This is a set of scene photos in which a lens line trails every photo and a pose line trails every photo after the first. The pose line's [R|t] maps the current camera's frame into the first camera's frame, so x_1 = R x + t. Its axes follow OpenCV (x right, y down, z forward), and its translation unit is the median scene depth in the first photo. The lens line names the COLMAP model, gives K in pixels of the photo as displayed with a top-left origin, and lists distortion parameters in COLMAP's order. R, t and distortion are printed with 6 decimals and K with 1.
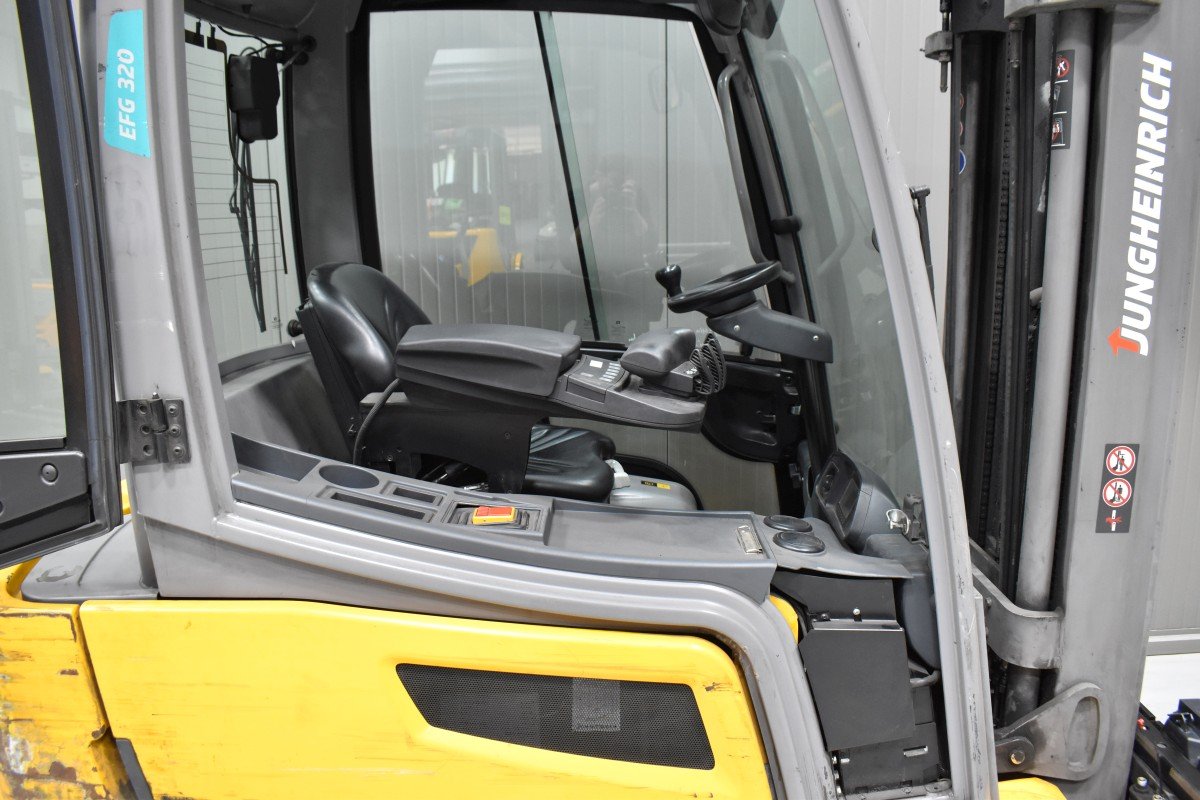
lens RADIAL K [[954.8, 0, 600.0], [0, 954.8, 400.0], [0, 0, 1]] dist [-0.106950, 0.030779]
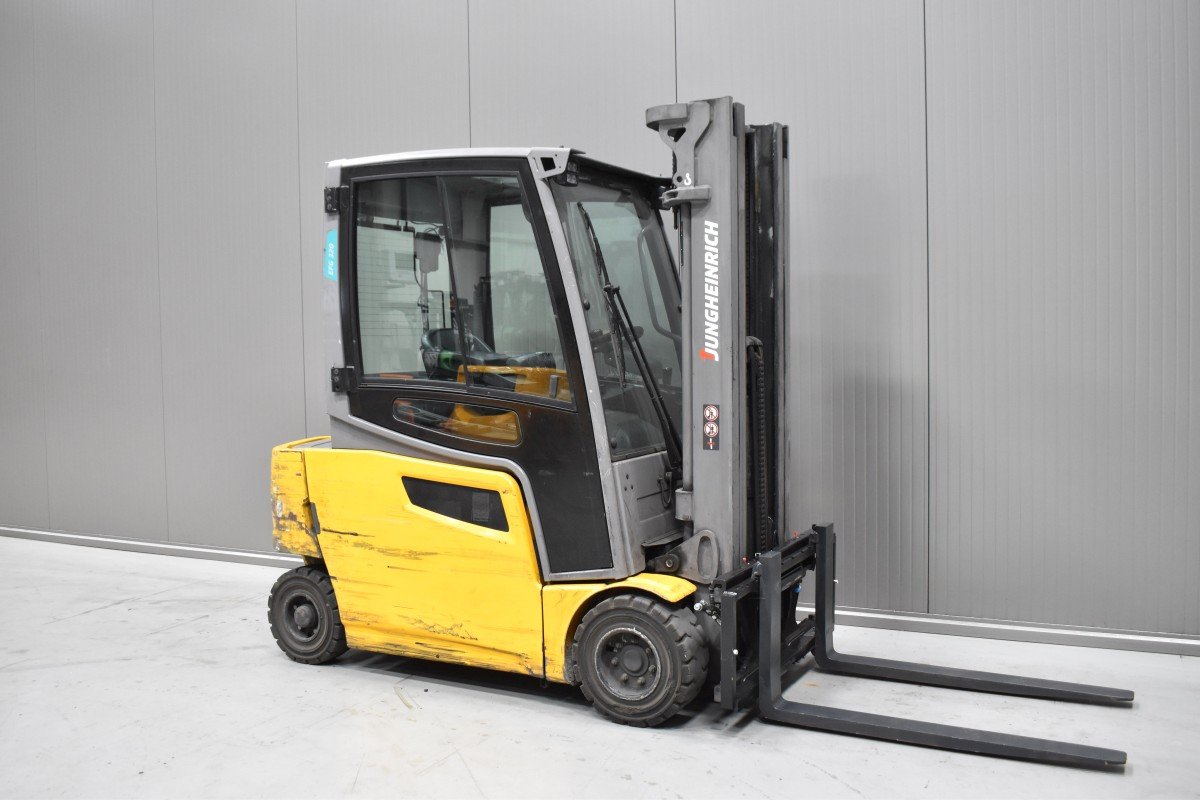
lens RADIAL K [[1105.9, 0, 600.0], [0, 1105.9, 400.0], [0, 0, 1]] dist [-0.074957, -0.002515]
pose [[0.887572, 0.024439, -0.460021, 1.575650], [-0.086967, 0.989525, -0.115226, 0.364750], [0.452386, 0.142278, 0.880400, -1.359781]]
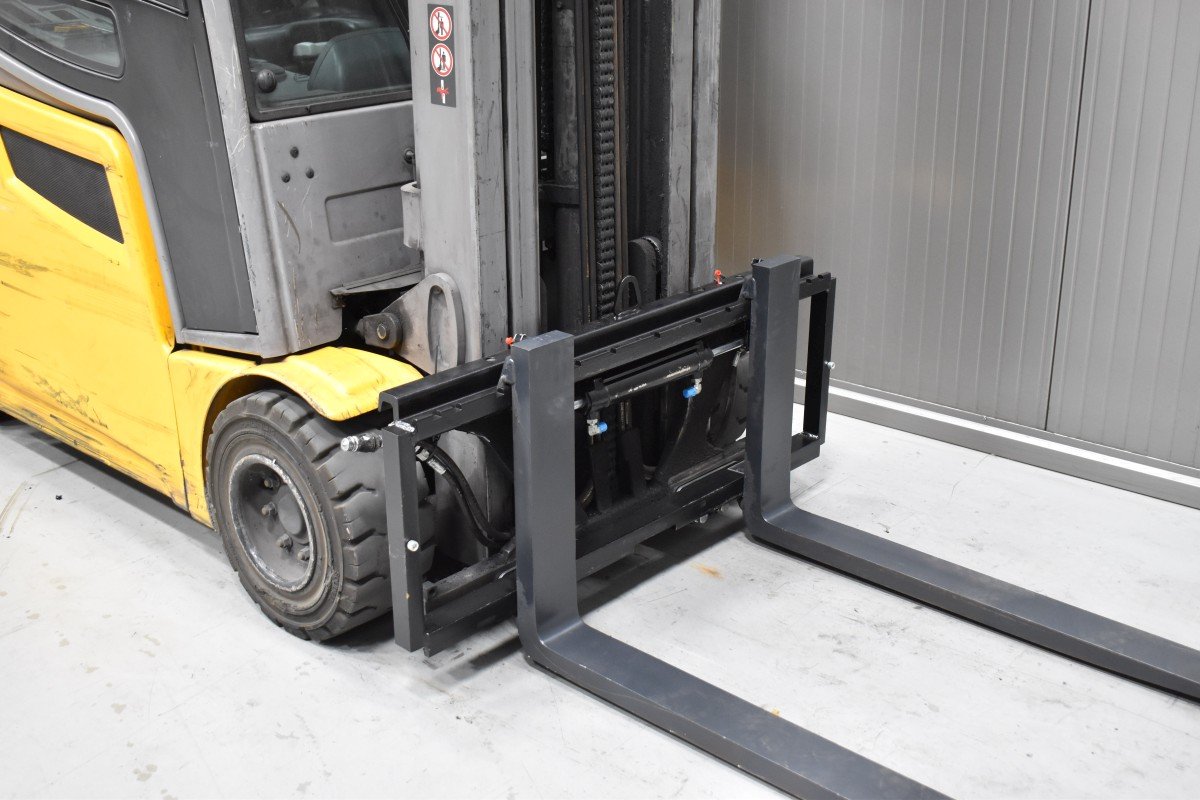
lens RADIAL K [[1384.1, 0, 579.4], [0, 1384.1, 400.3], [0, 0, 1]] dist [-0.036078, -0.014822]
pose [[0.736358, 0.240553, -0.632385, 1.755377], [-0.131177, 0.967685, 0.215354, 0.123408], [0.663754, -0.075624, 0.744118, 0.032170]]
